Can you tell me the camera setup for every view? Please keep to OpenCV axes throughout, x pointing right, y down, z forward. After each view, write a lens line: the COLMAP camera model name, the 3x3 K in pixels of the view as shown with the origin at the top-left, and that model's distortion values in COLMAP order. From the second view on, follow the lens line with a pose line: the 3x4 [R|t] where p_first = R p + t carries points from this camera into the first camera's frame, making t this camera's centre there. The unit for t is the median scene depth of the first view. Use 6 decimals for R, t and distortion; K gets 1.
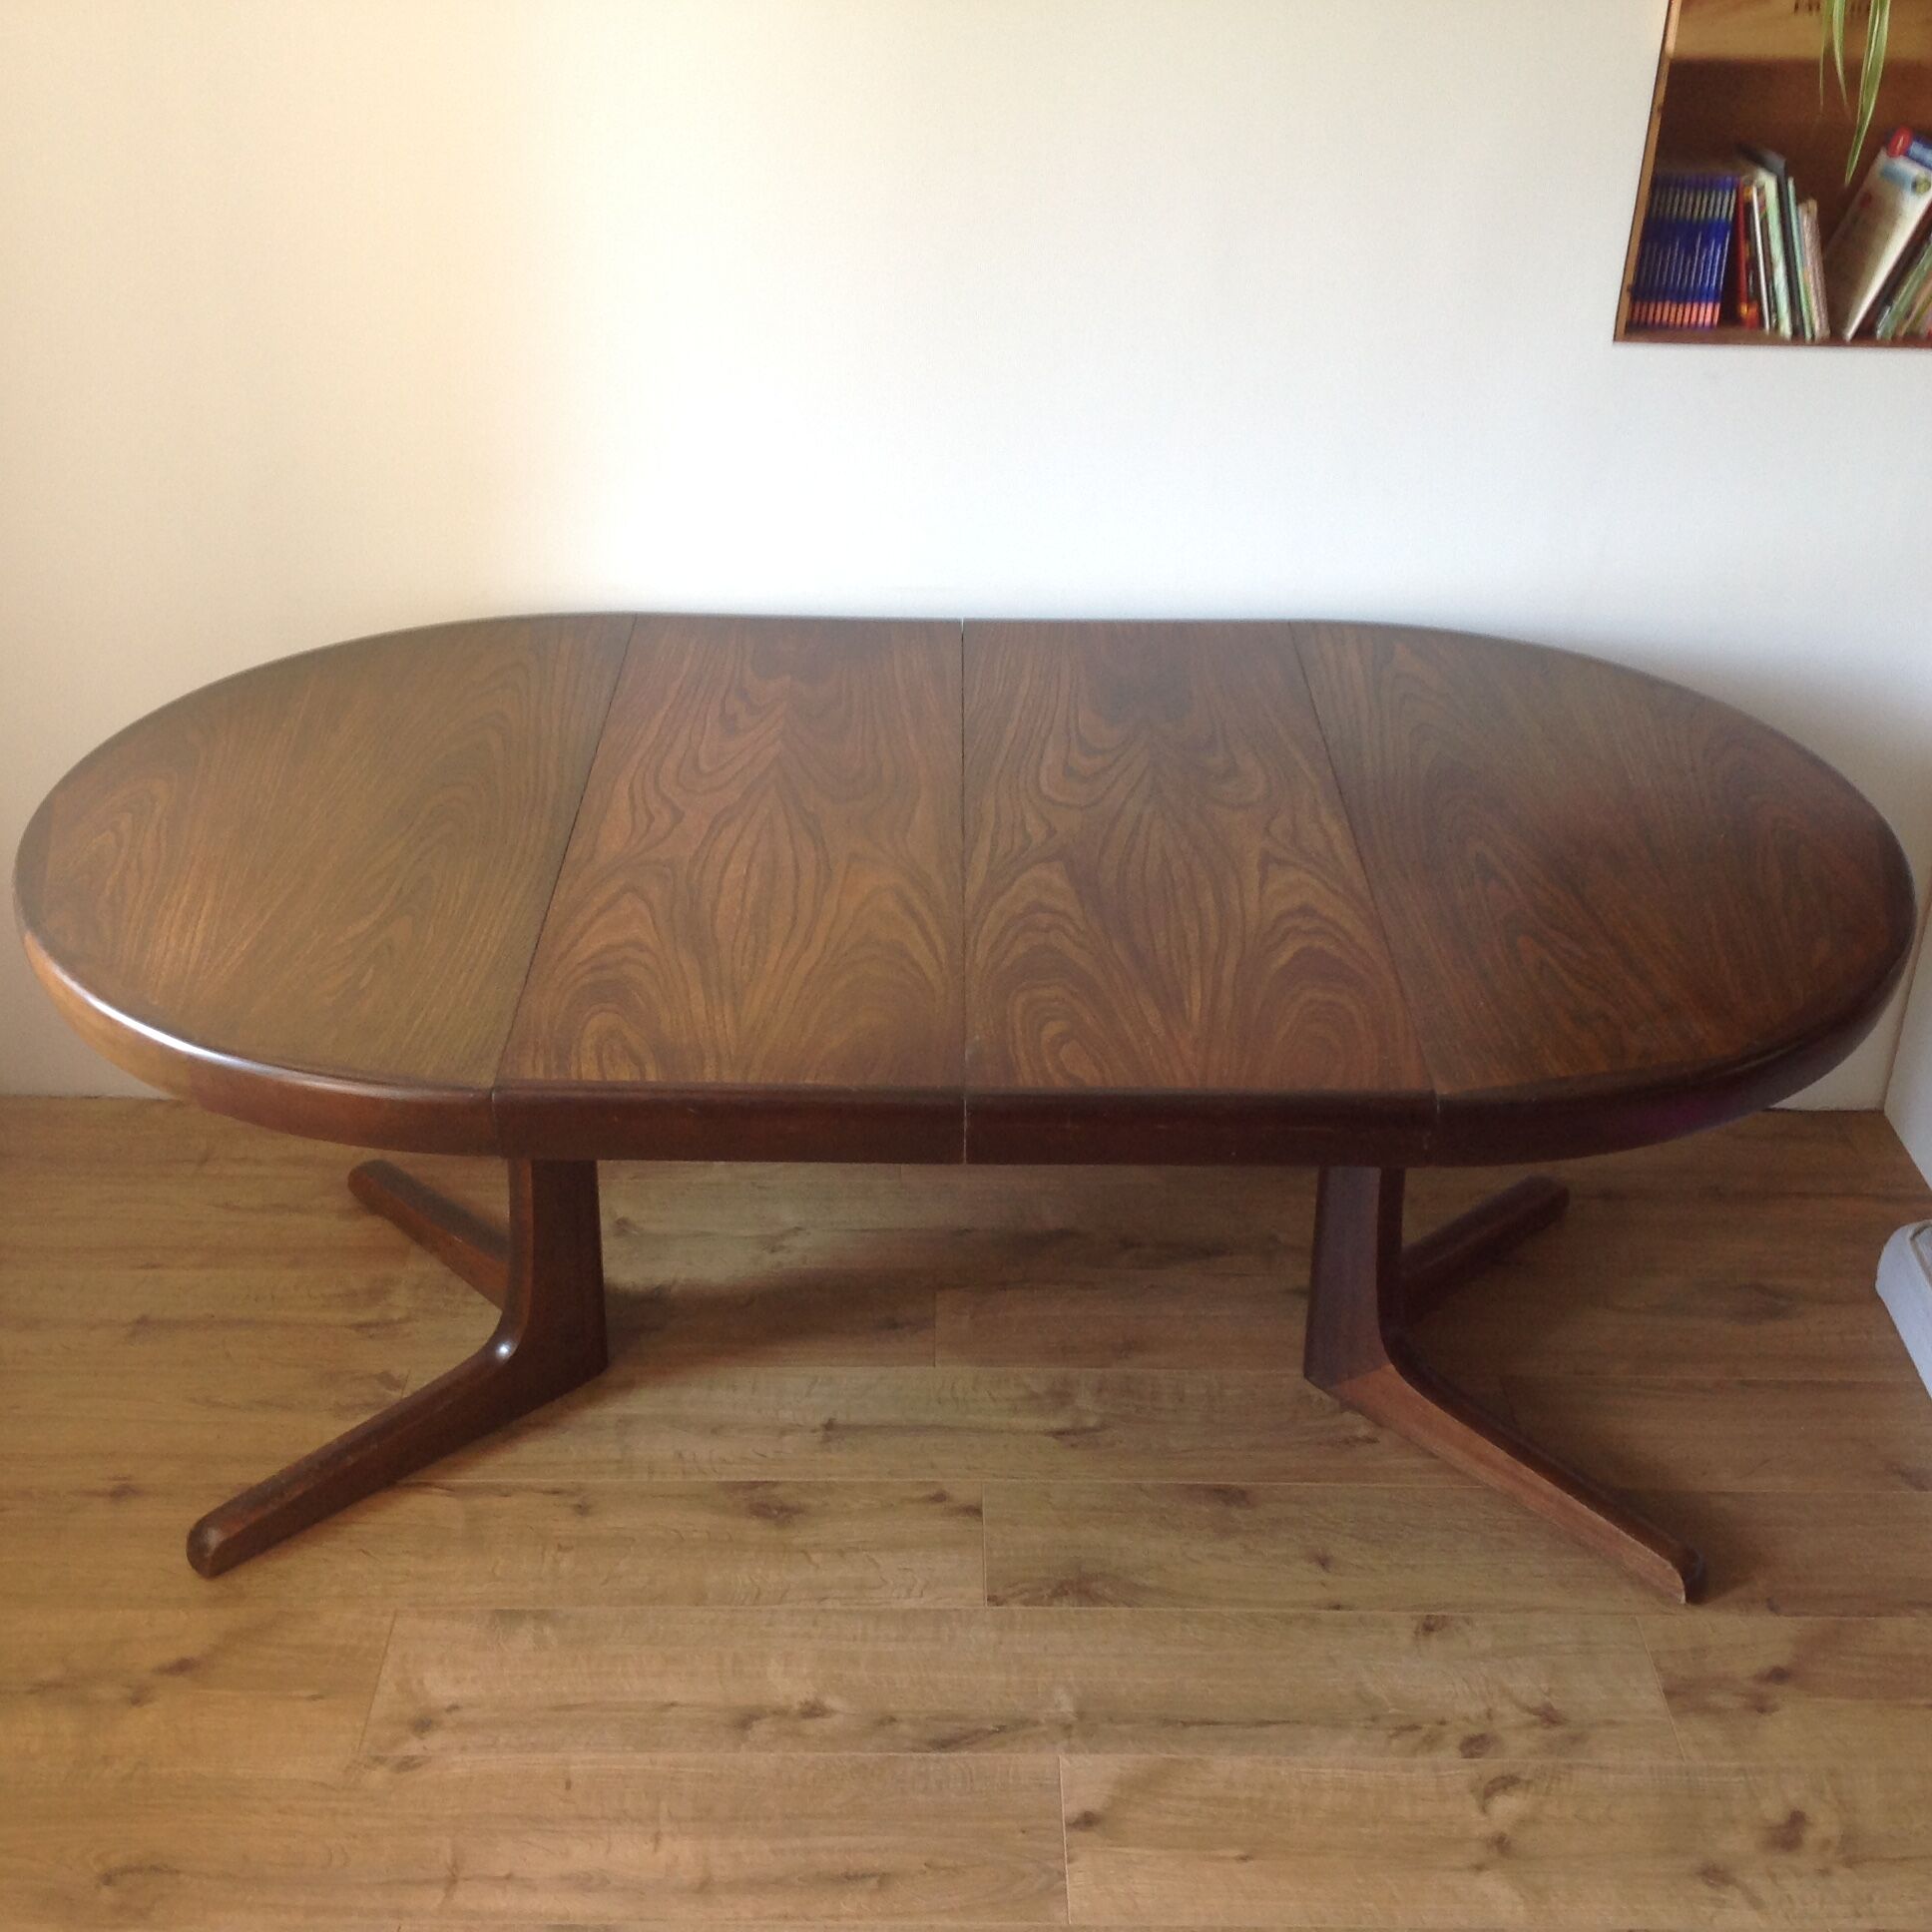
lens RADIAL K [[2409.1, 0, 939.8], [0, 2409.1, 965.1], [0, 0, 1]] dist [0.142266, -0.359941]
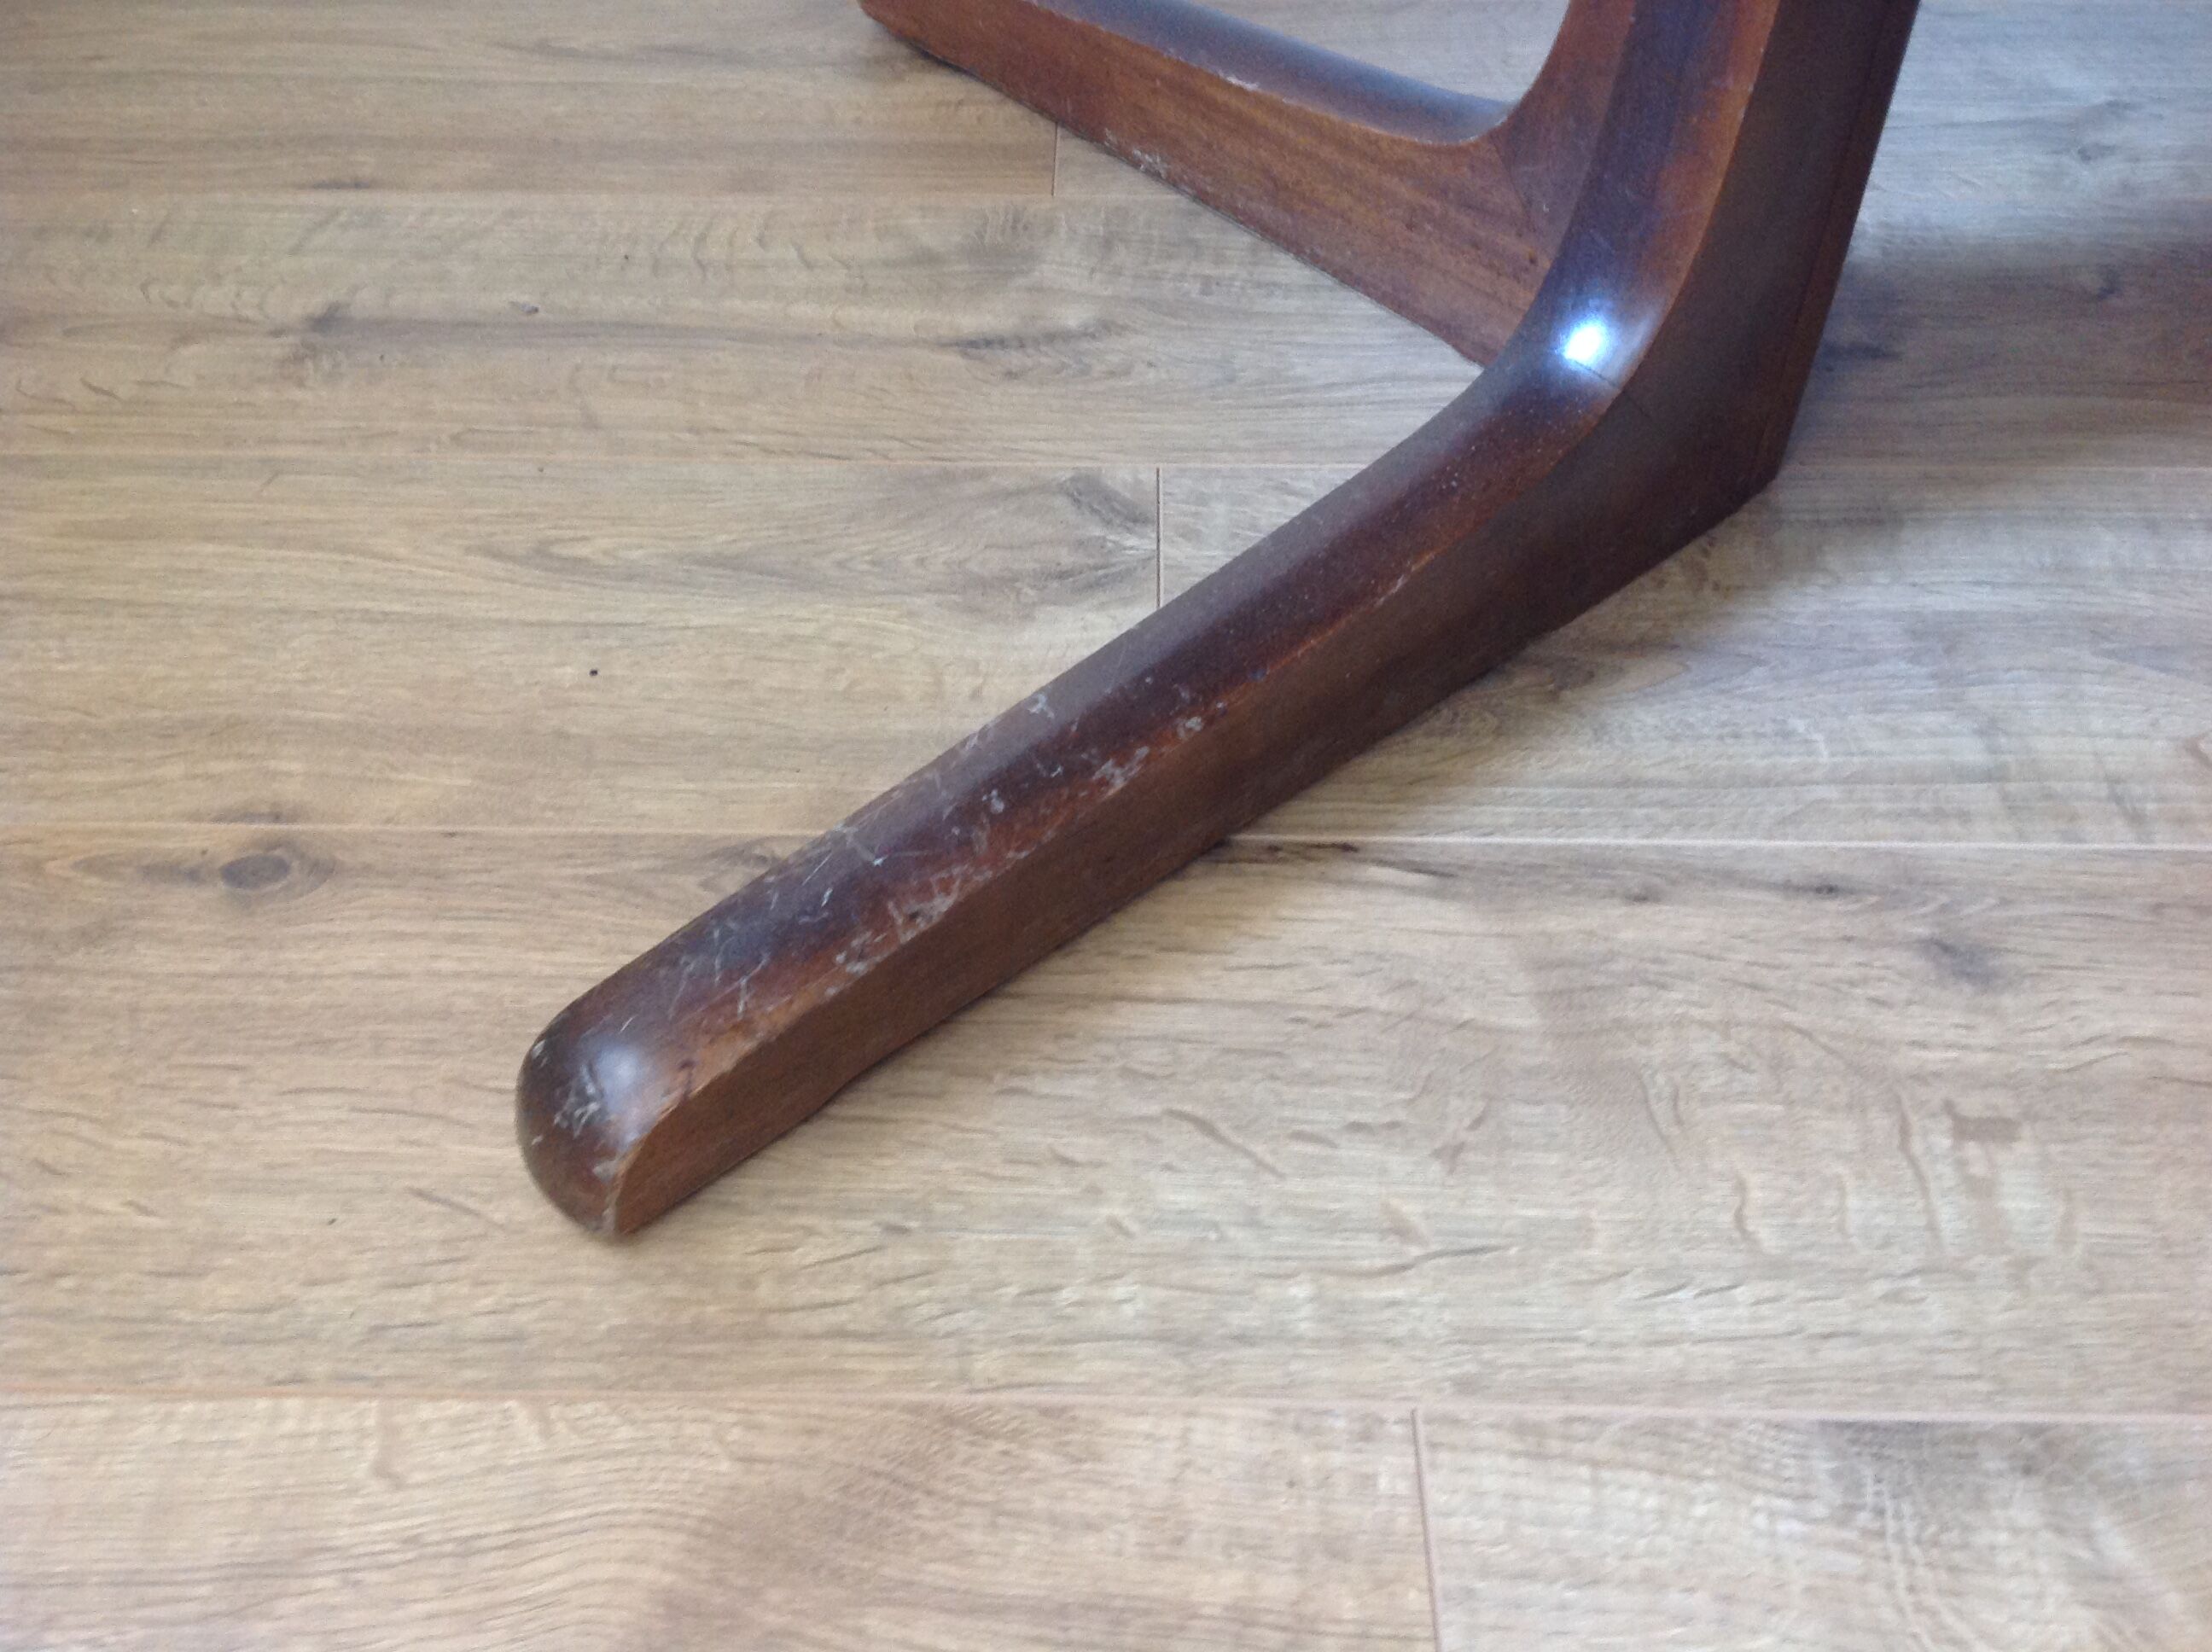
lens RADIAL K [[2123.4, 0, 1087.4], [0, 2123.4, 834.8], [0, 0, 1]] dist [0.146947, -0.374551]
pose [[0.999590, 0.008620, -0.027318, -0.251239], [-0.000556, 0.959301, 0.282385, 0.152909], [0.028641, -0.282254, 0.958912, 0.821320]]
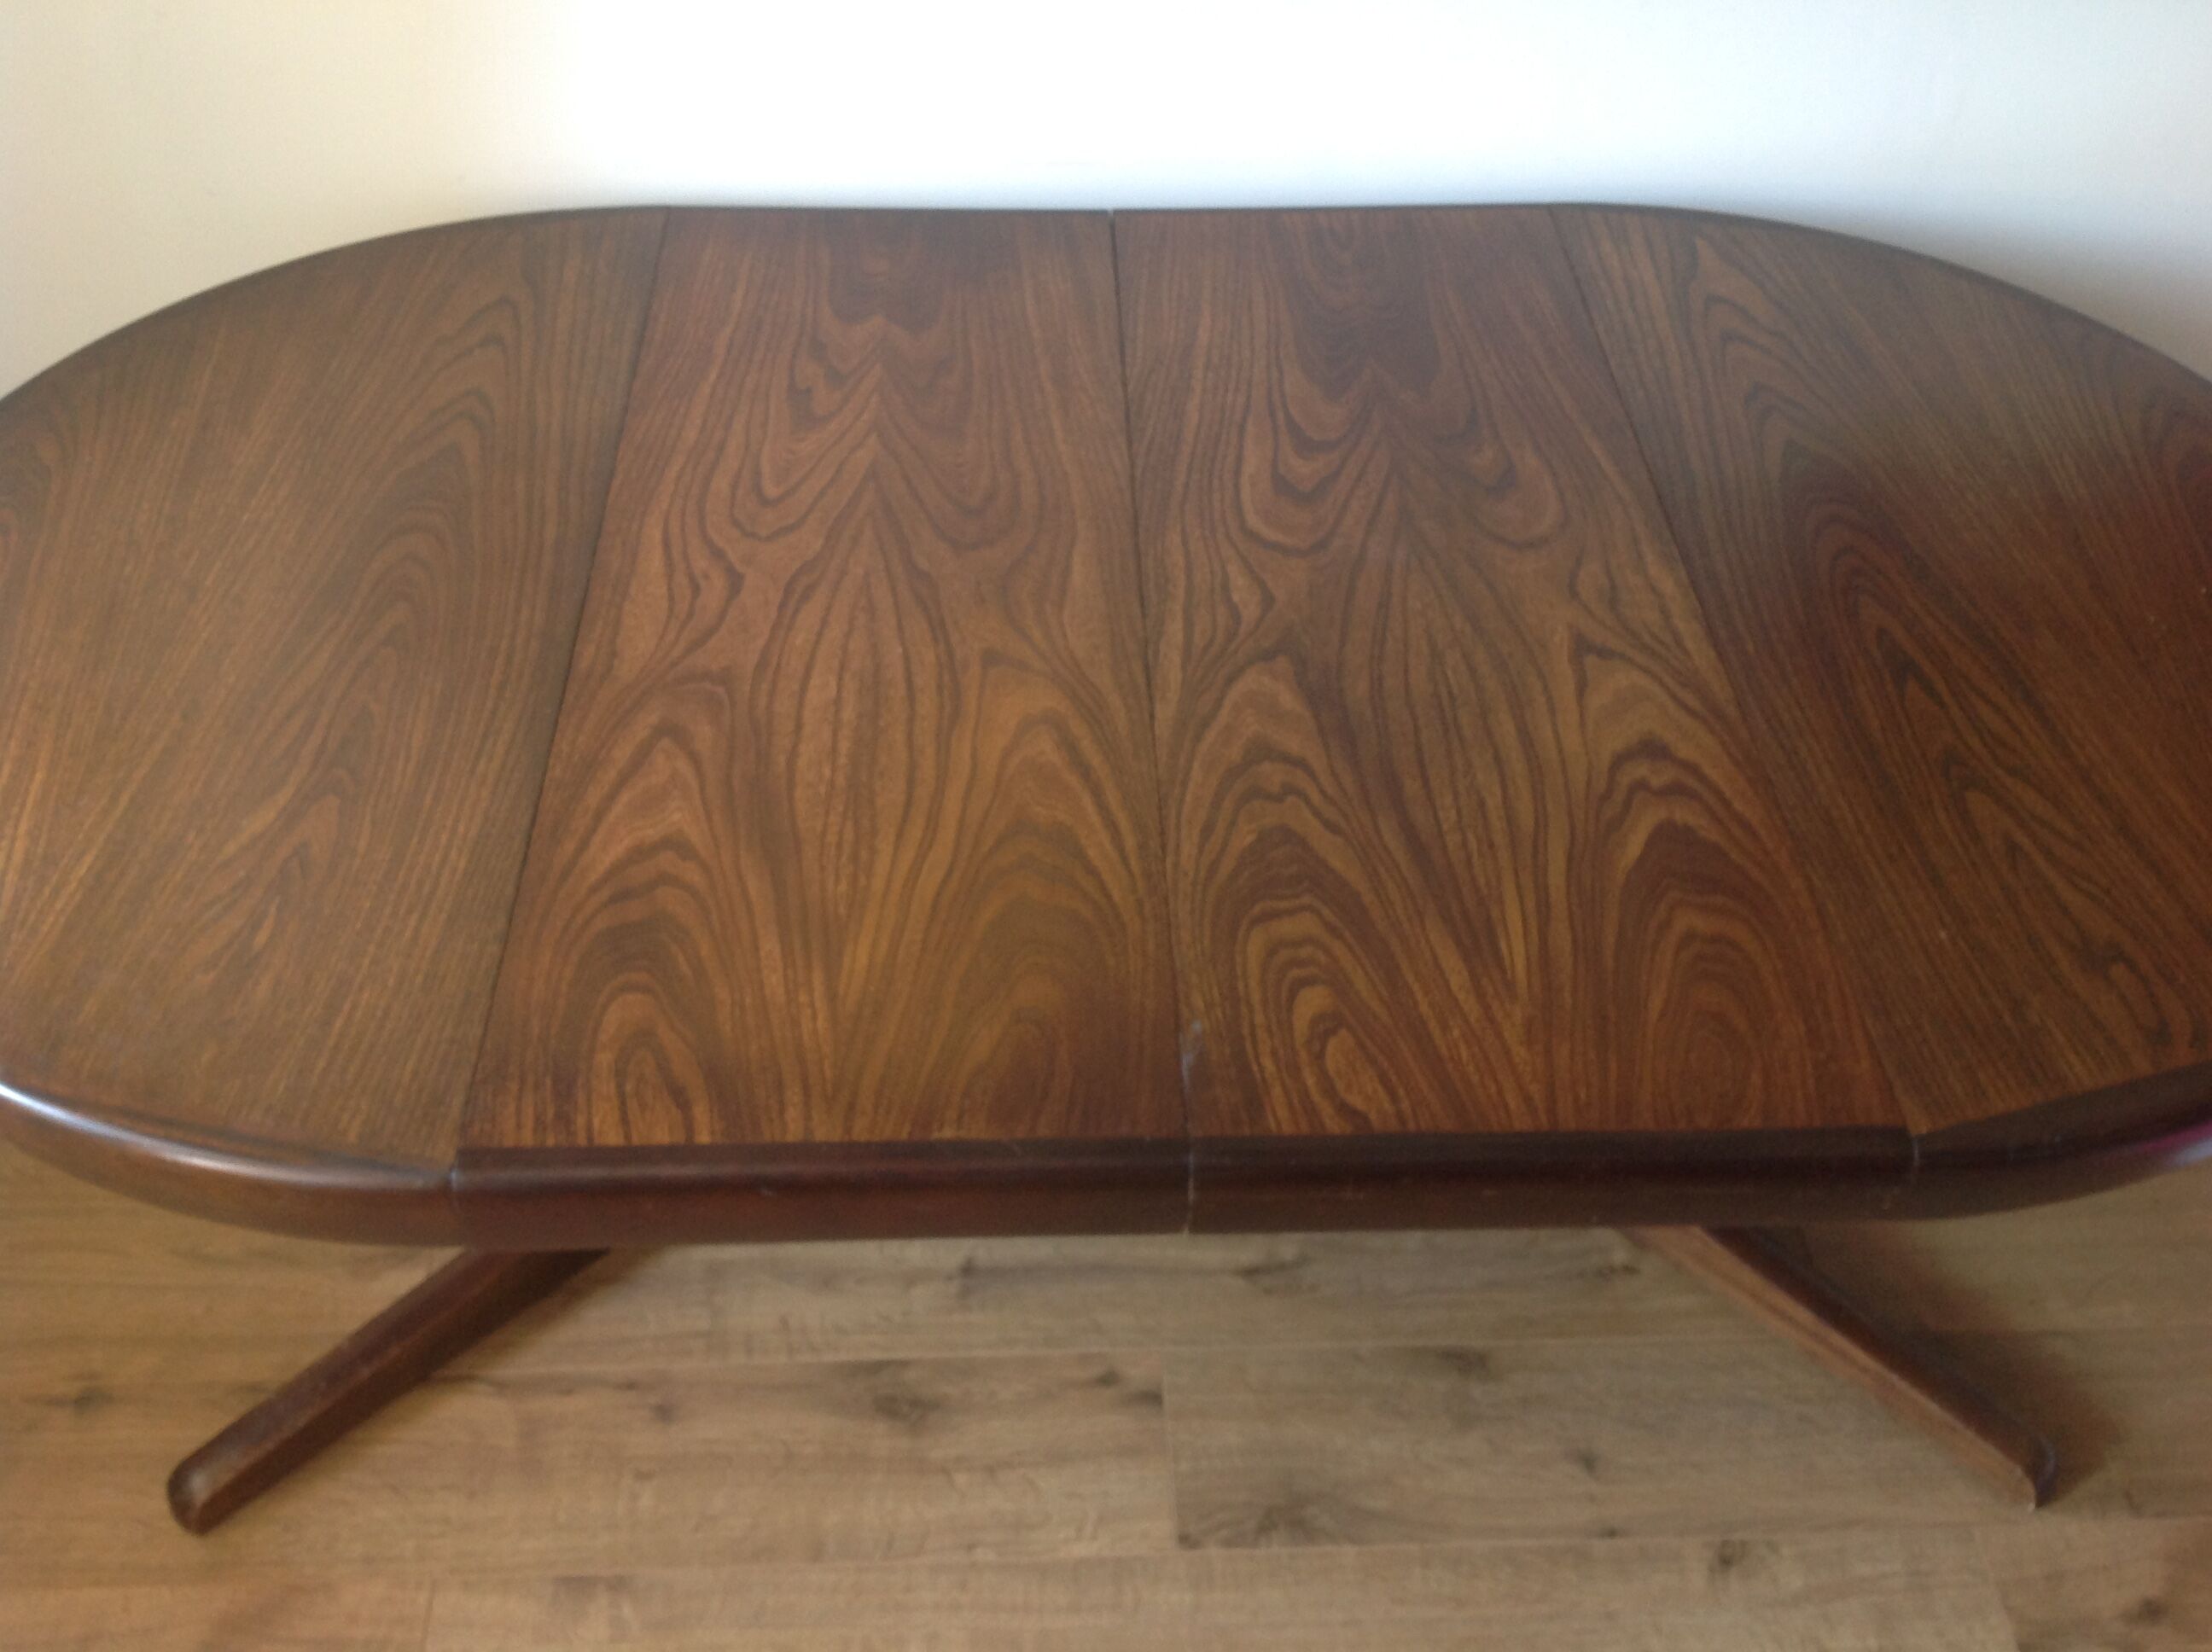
lens RADIAL K [[2123.4, 0, 1087.4], [0, 2123.4, 834.8], [0, 0, 1]] dist [0.146947, -0.374551]
pose [[0.999285, -0.023947, 0.029273, -0.025591], [0.016363, 0.971567, 0.236200, -0.133580], [-0.034097, -0.235552, 0.971263, 0.373316]]
